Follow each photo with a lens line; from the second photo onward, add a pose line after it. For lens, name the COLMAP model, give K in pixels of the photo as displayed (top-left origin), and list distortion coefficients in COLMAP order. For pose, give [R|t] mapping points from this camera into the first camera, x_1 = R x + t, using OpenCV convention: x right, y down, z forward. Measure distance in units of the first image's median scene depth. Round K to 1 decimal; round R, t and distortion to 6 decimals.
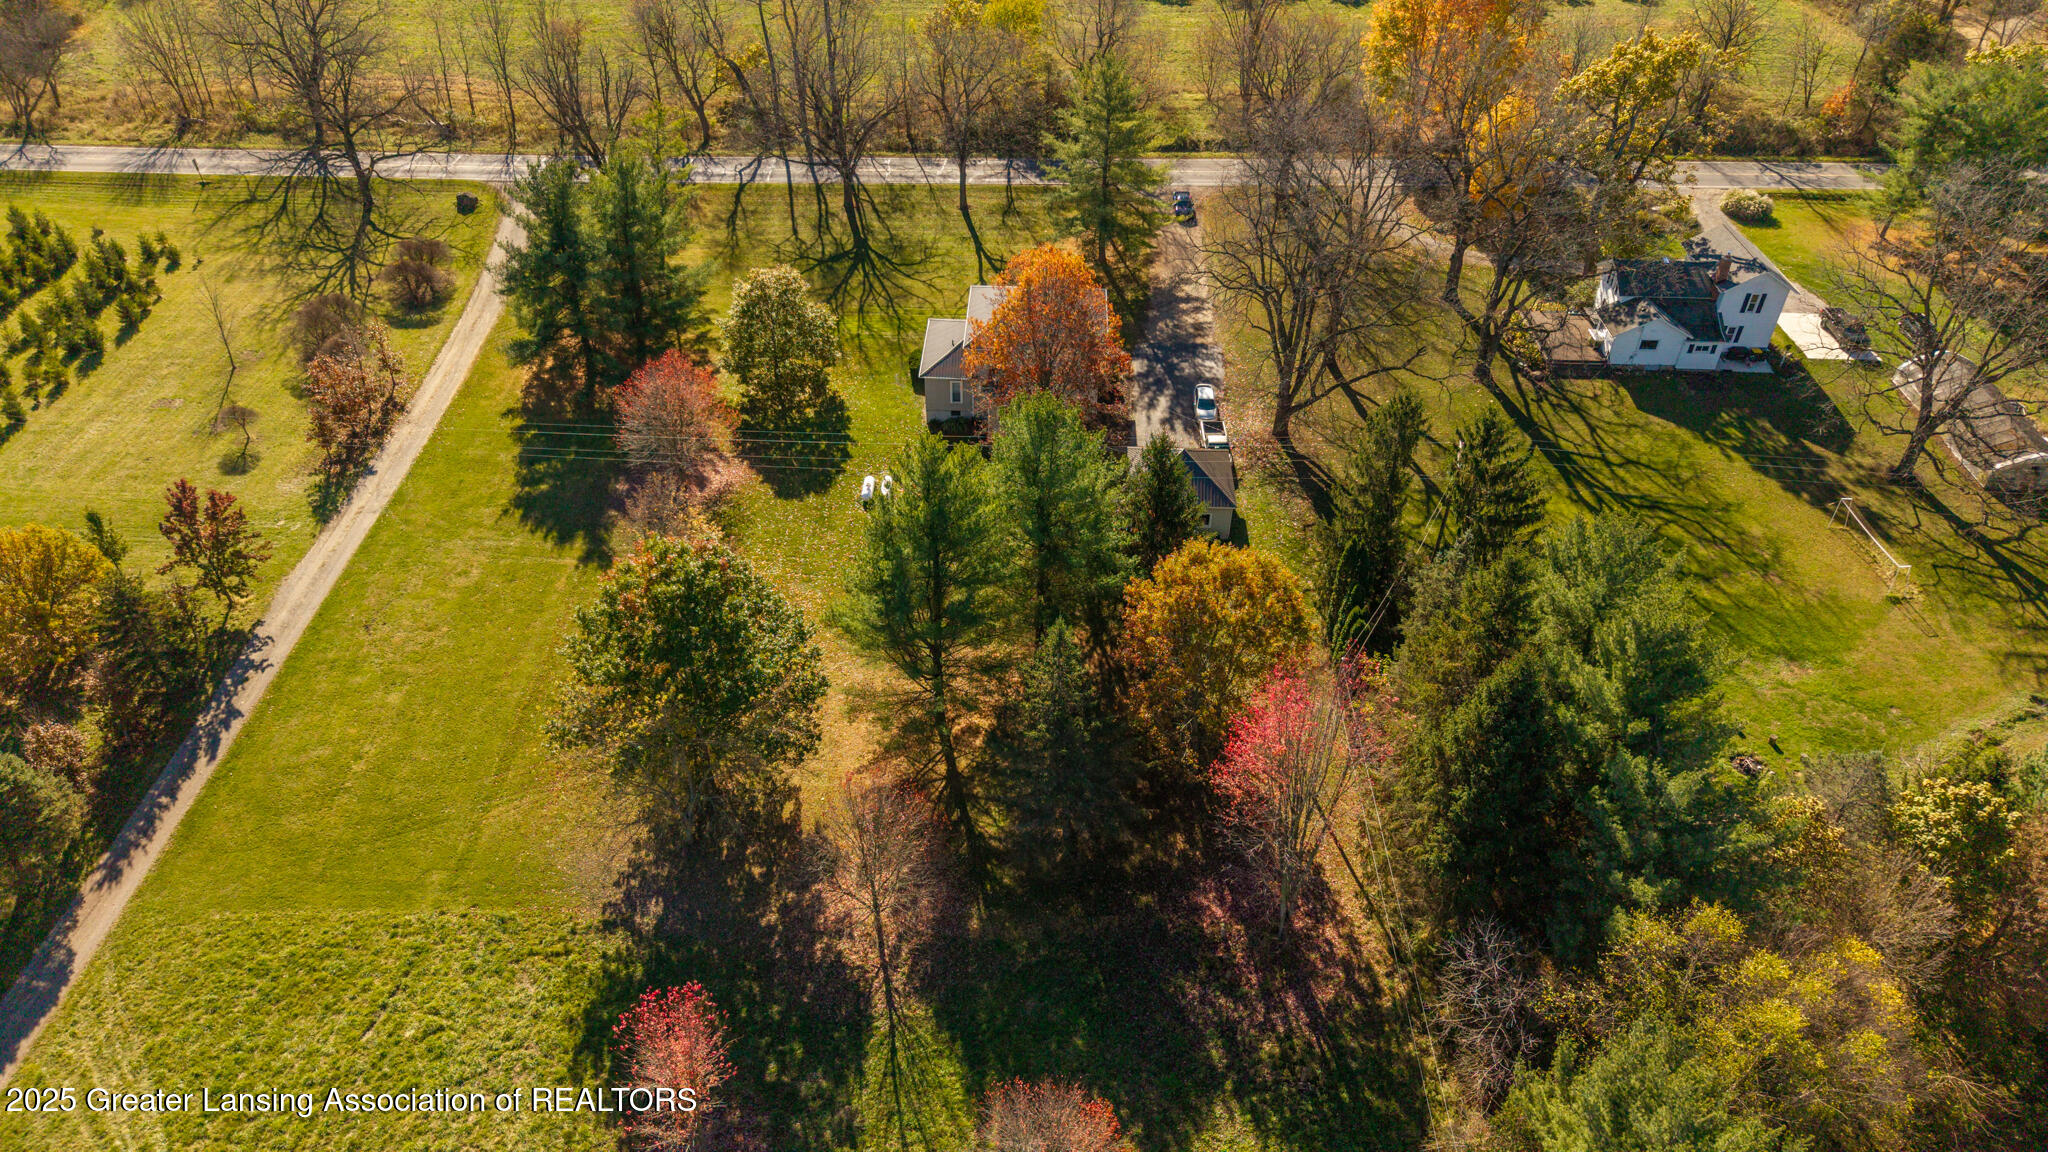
lens RADIAL K [[1379.4, 0, 1029.9], [0, 1379.4, 577.8], [0, 0, 1]] dist [0.012617, -0.014796]
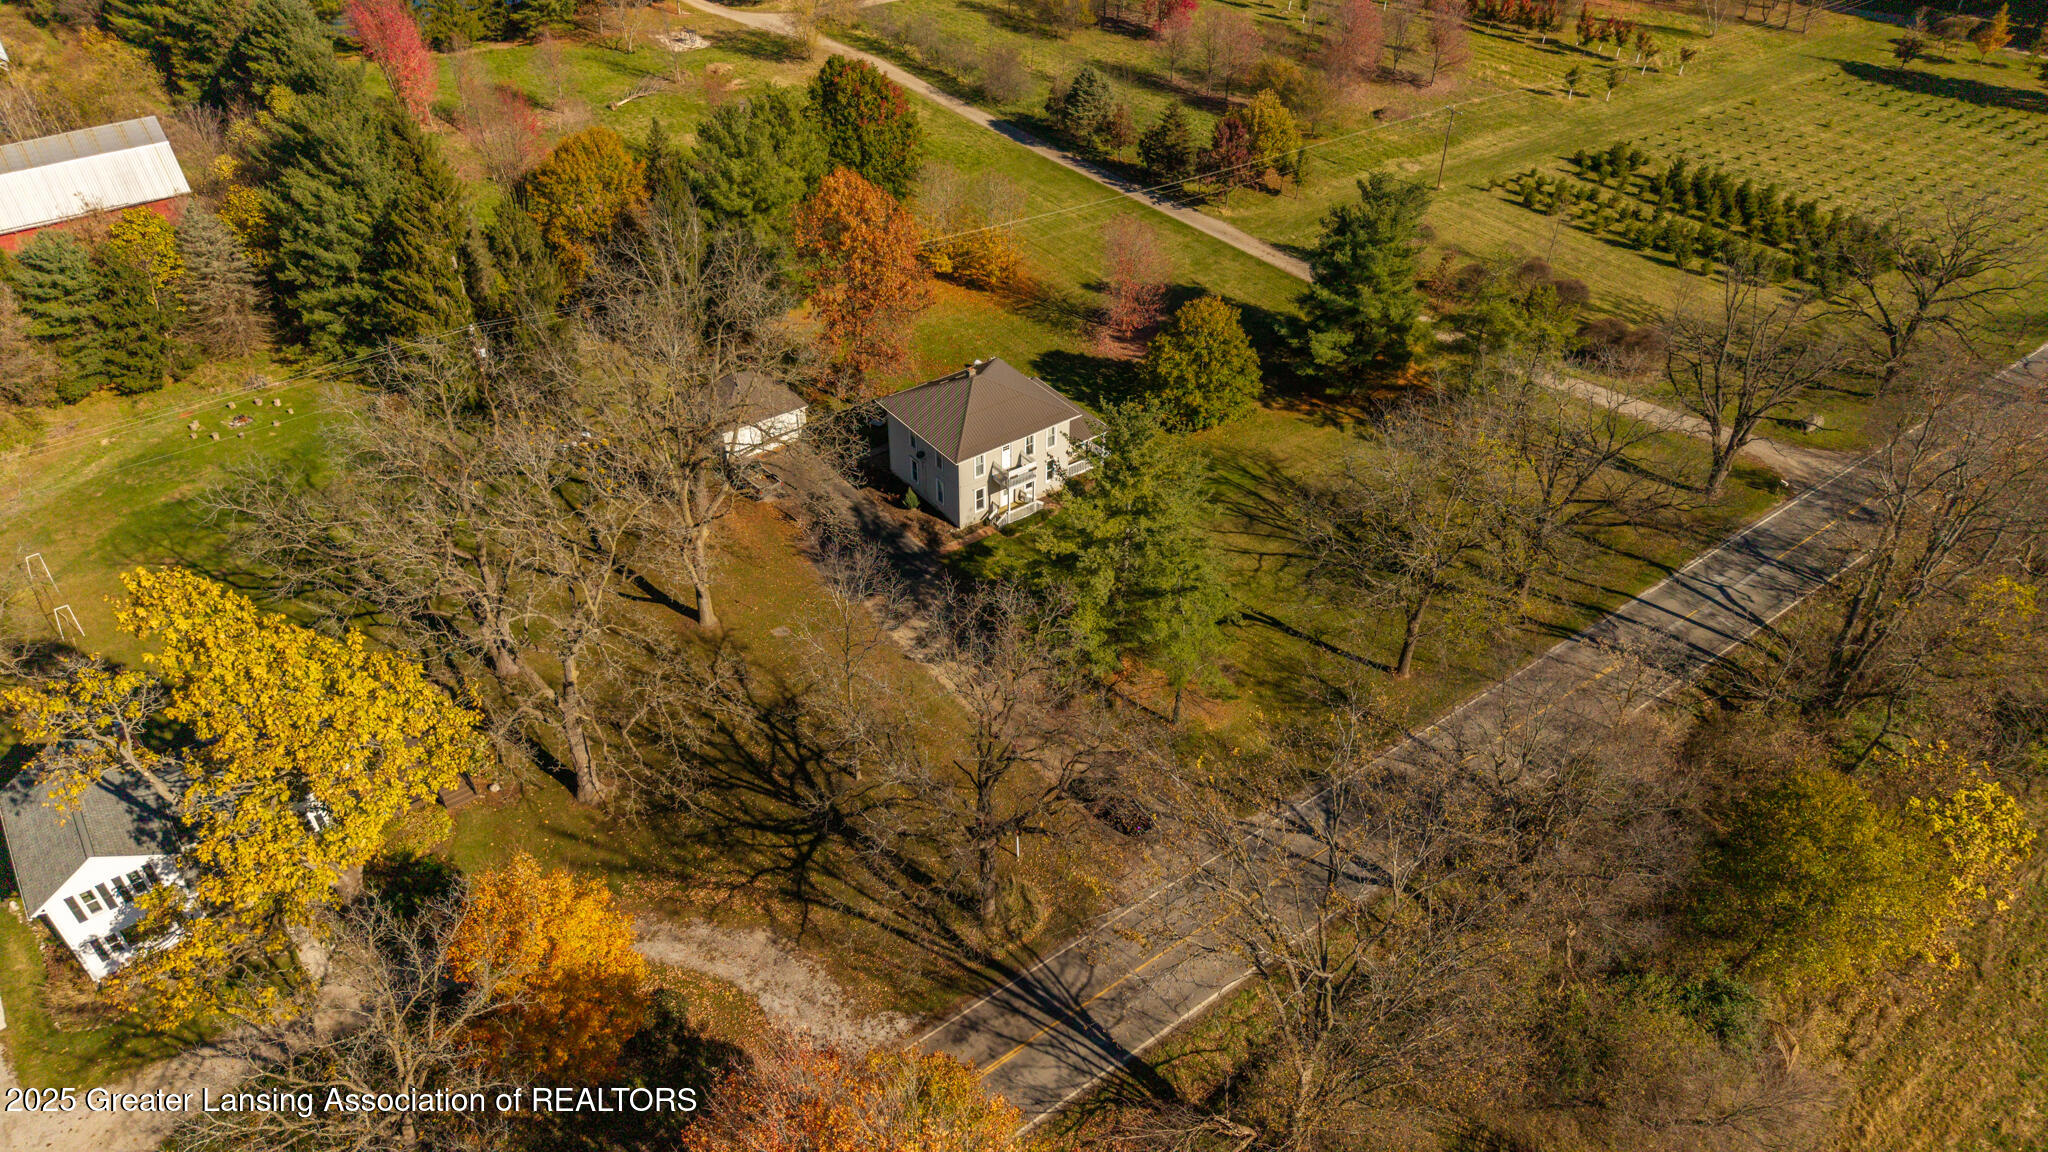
lens RADIAL K [[1379.4, 0, 1031.1], [0, 1379.4, 583.5], [0, 0, 1]] dist [0.012617, -0.014796]
pose [[-0.782374, 0.361306, -0.507296, 0.502262], [-0.406224, 0.321382, 0.855392, -0.982759], [0.472094, 0.875312, -0.104670, 1.258476]]
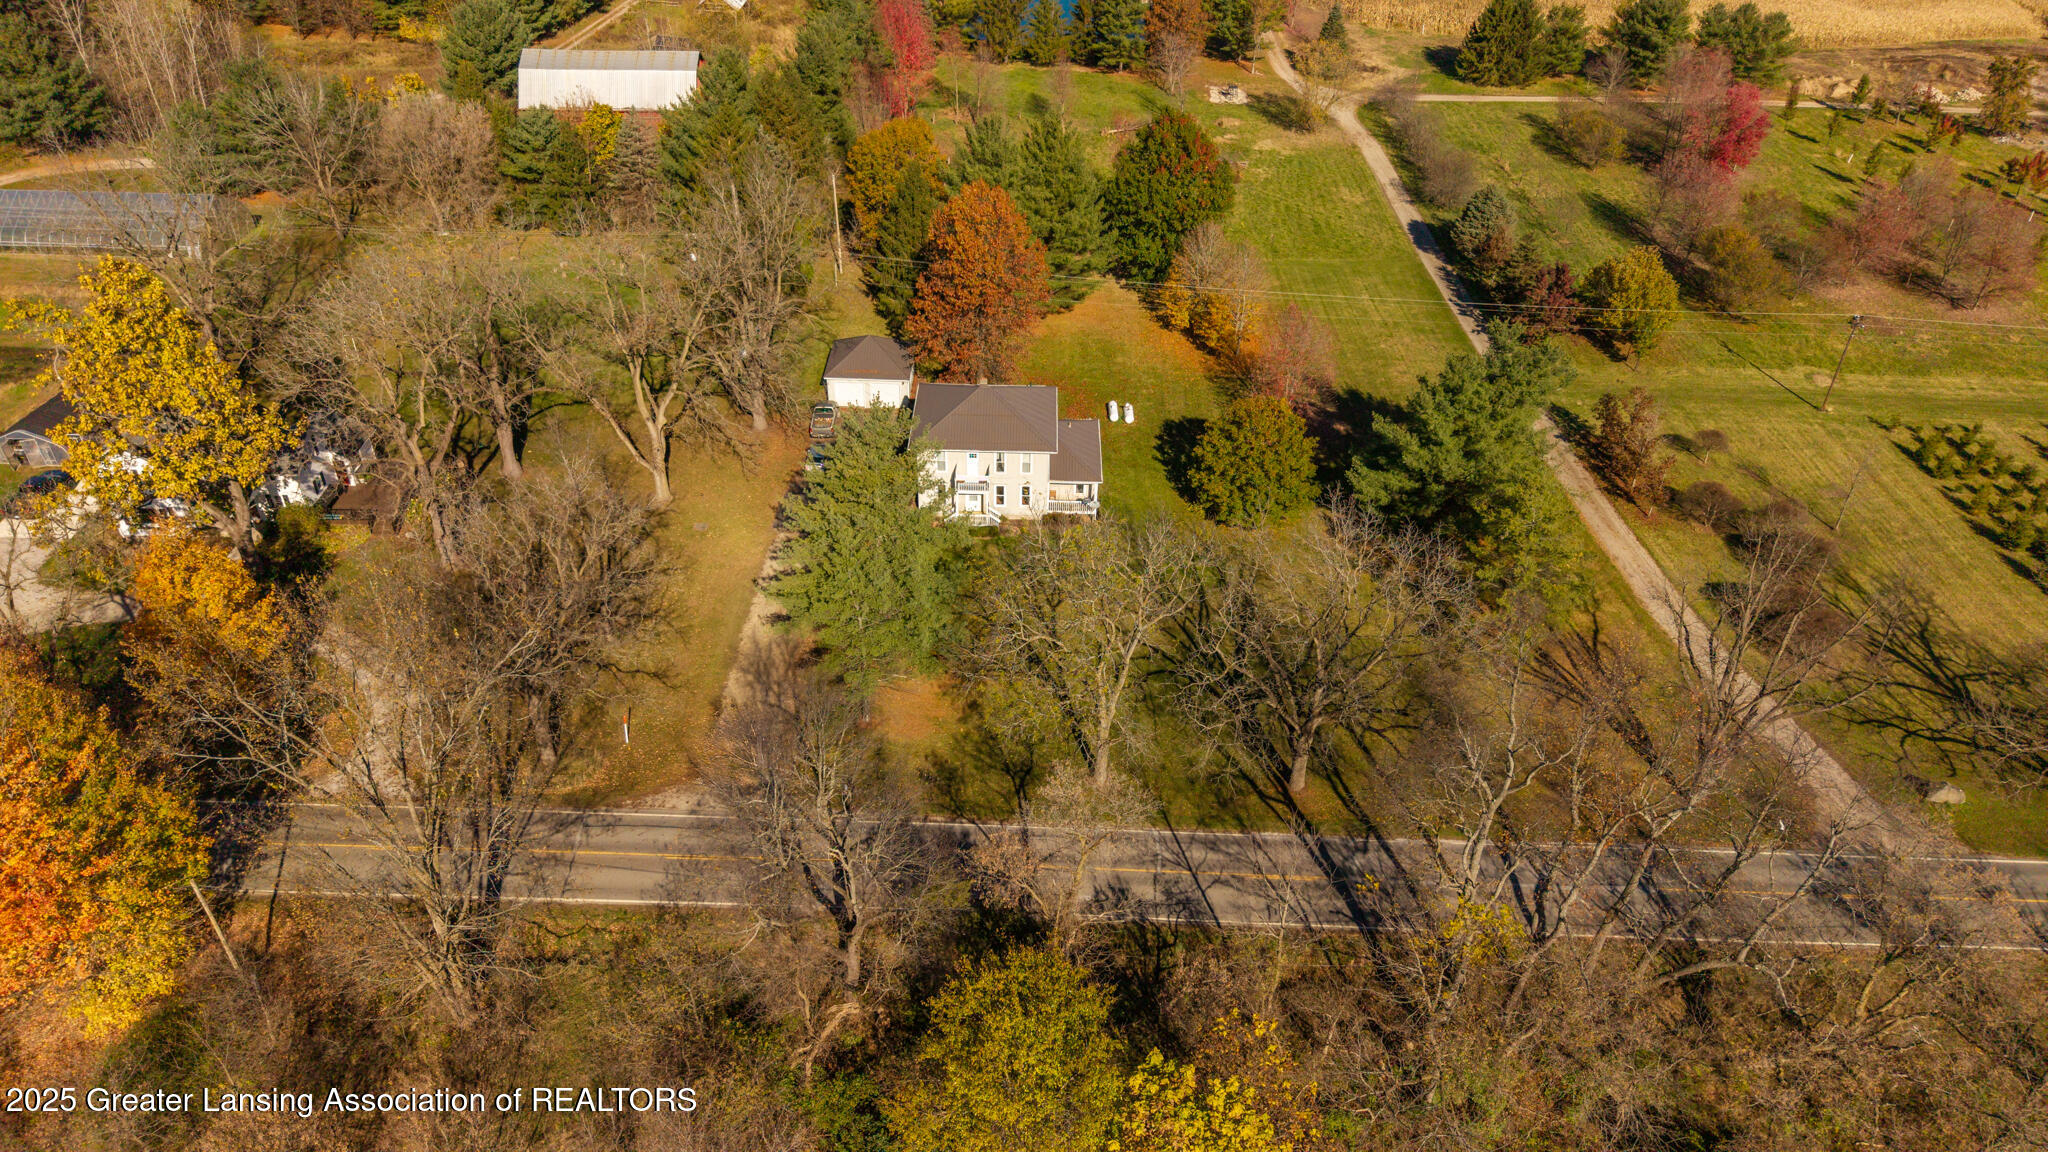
lens RADIAL K [[1379.4, 0, 1026.2], [0, 1379.4, 578.9], [0, 0, 1]] dist [0.012617, -0.014796]
pose [[-0.999201, -0.023326, -0.032457, 0.005475], [-0.037757, 0.284407, 0.957960, -1.123723], [-0.013115, 0.958420, -0.285061, 1.434790]]
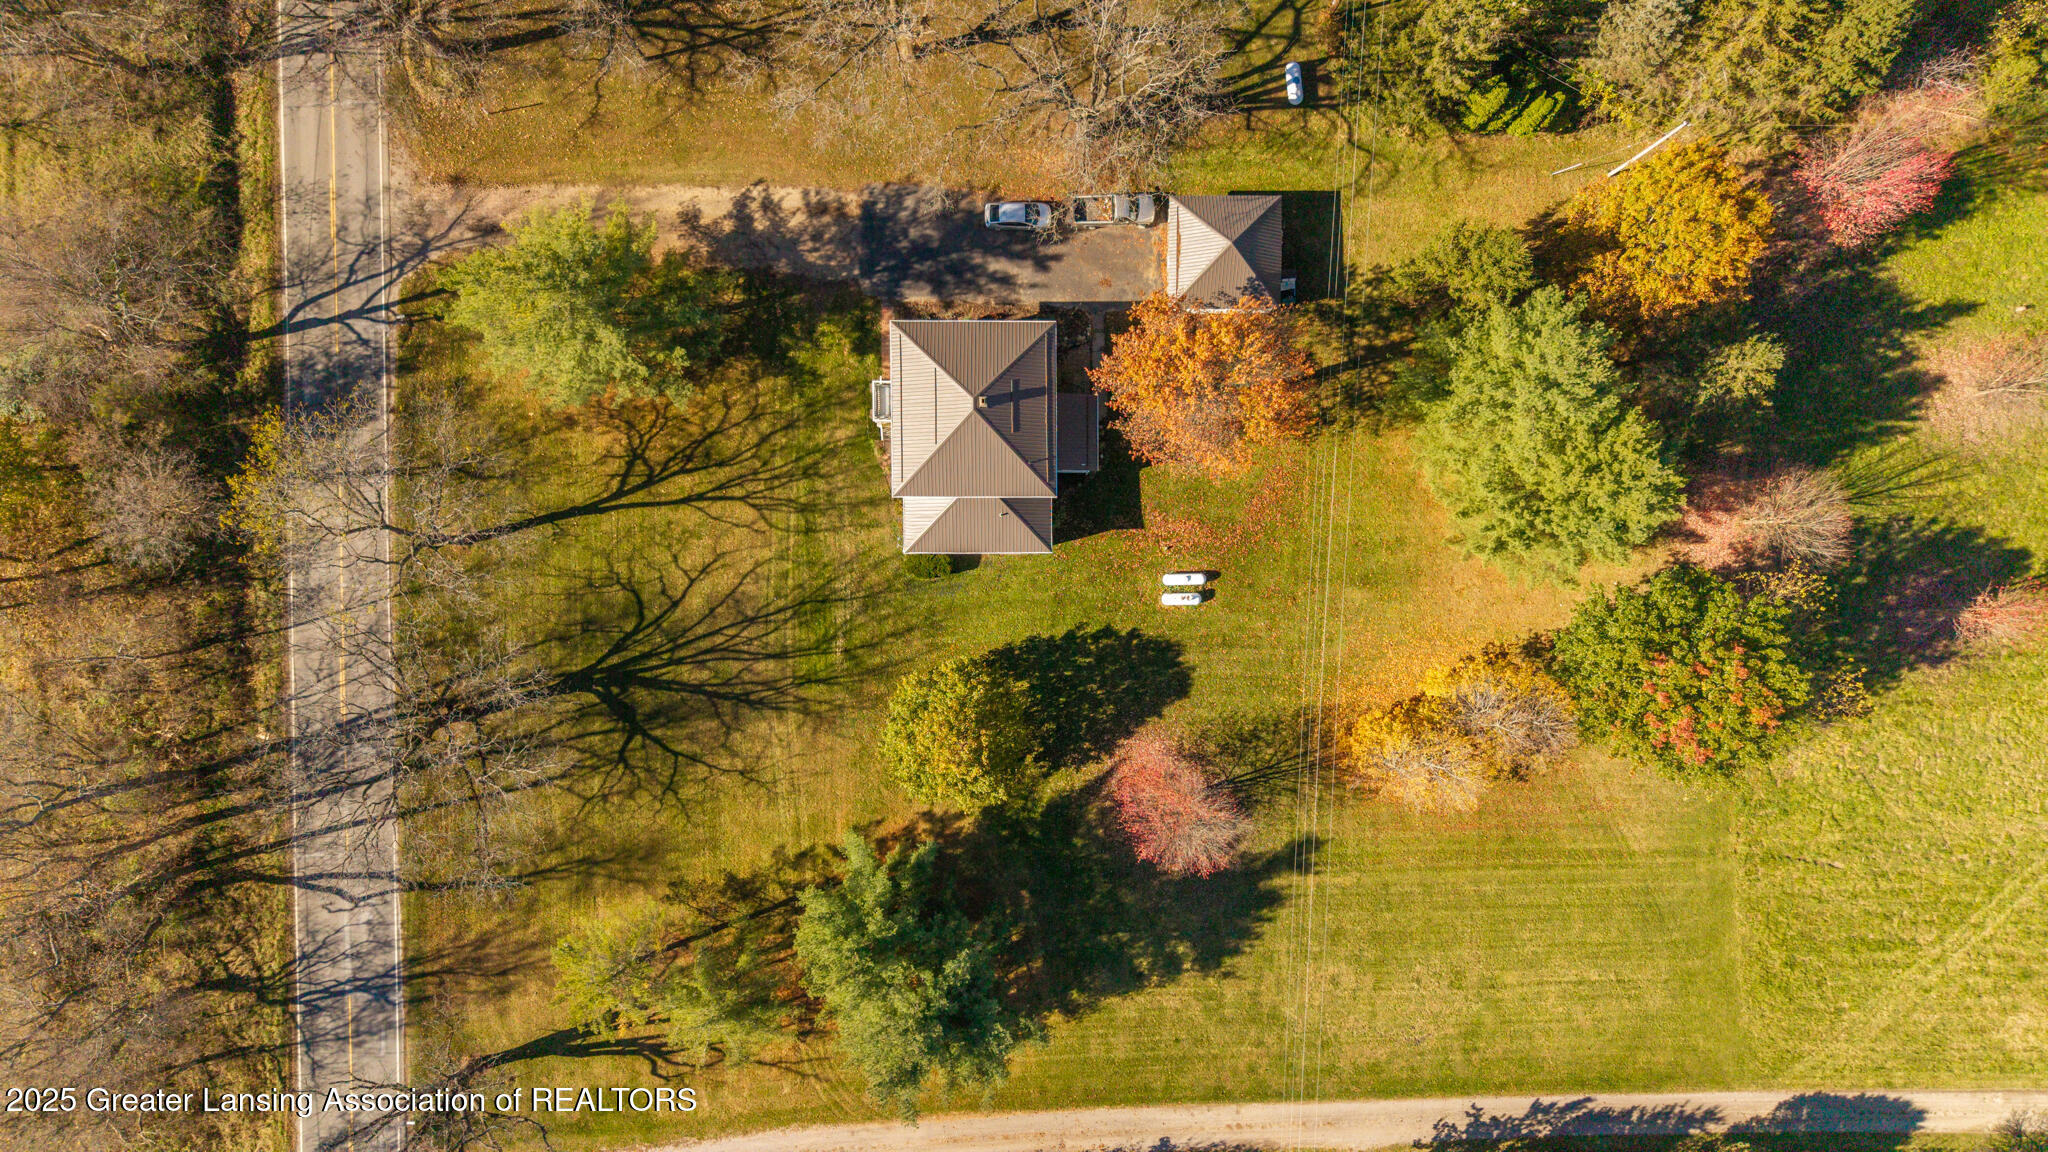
lens RADIAL K [[1379.4, 0, 1027.7], [0, 1379.4, 588.1], [0, 0, 1]] dist [0.012617, -0.014796]
pose [[-0.028919, -0.999292, -0.024055, -0.083700], [0.598880, -0.036588, 0.800002, -0.840469], [-0.800316, 0.008729, 0.599514, 0.515234]]
